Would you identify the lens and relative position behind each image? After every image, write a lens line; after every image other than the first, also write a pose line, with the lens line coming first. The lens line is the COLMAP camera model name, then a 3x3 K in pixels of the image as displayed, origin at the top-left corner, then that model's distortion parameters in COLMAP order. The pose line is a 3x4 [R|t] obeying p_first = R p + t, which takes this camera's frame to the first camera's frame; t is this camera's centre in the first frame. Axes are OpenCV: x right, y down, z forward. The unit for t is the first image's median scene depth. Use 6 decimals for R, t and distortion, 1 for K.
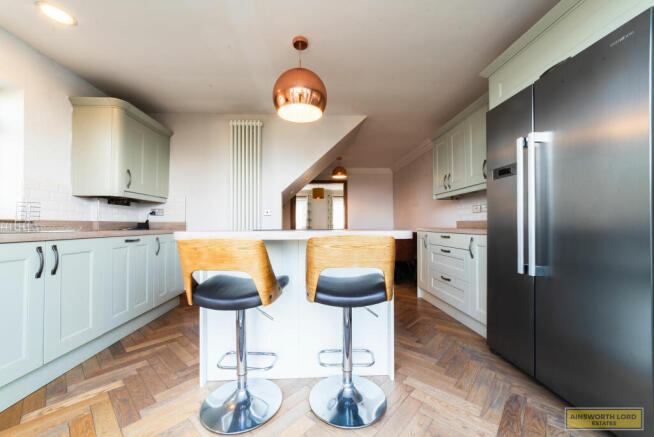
lens RADIAL K [[258.2, 0, 325.4], [0, 258.2, 219.7], [0, 0, 1]] dist [-0.008795, 0.000509]
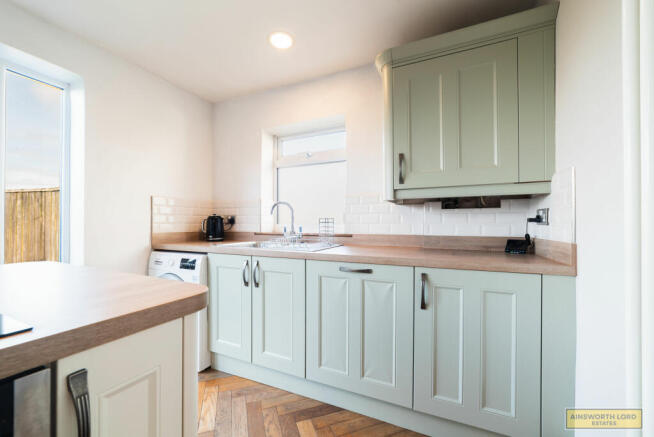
lens RADIAL K [[258.2, 0, 323.5], [0, 258.2, 222.9], [0, 0, 1]] dist [-0.008795, 0.000509]
pose [[-0.463095, -0.005451, -0.886292, -0.109582], [0.018129, 0.999714, -0.015621, -0.019746], [0.886123, -0.023302, -0.462863, 0.910322]]
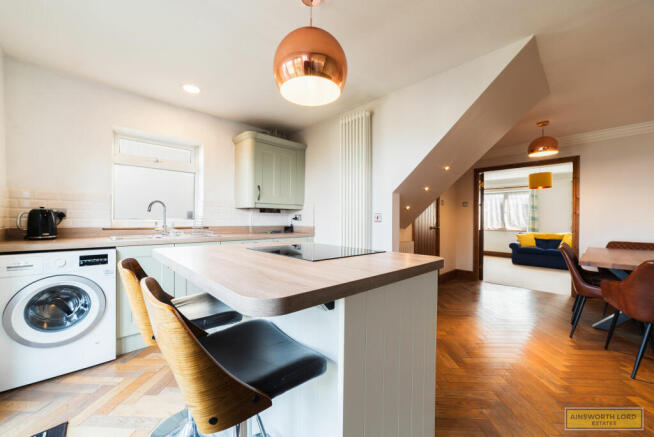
lens RADIAL K [[258.2, 0, 322.2], [0, 258.2, 221.2], [0, 0, 1]] dist [-0.008795, 0.000509]
pose [[0.648300, 0.008852, -0.761334, 0.314586], [0.008514, 0.999786, 0.018875, -0.035843], [0.761338, -0.018719, 0.648085, 0.342798]]
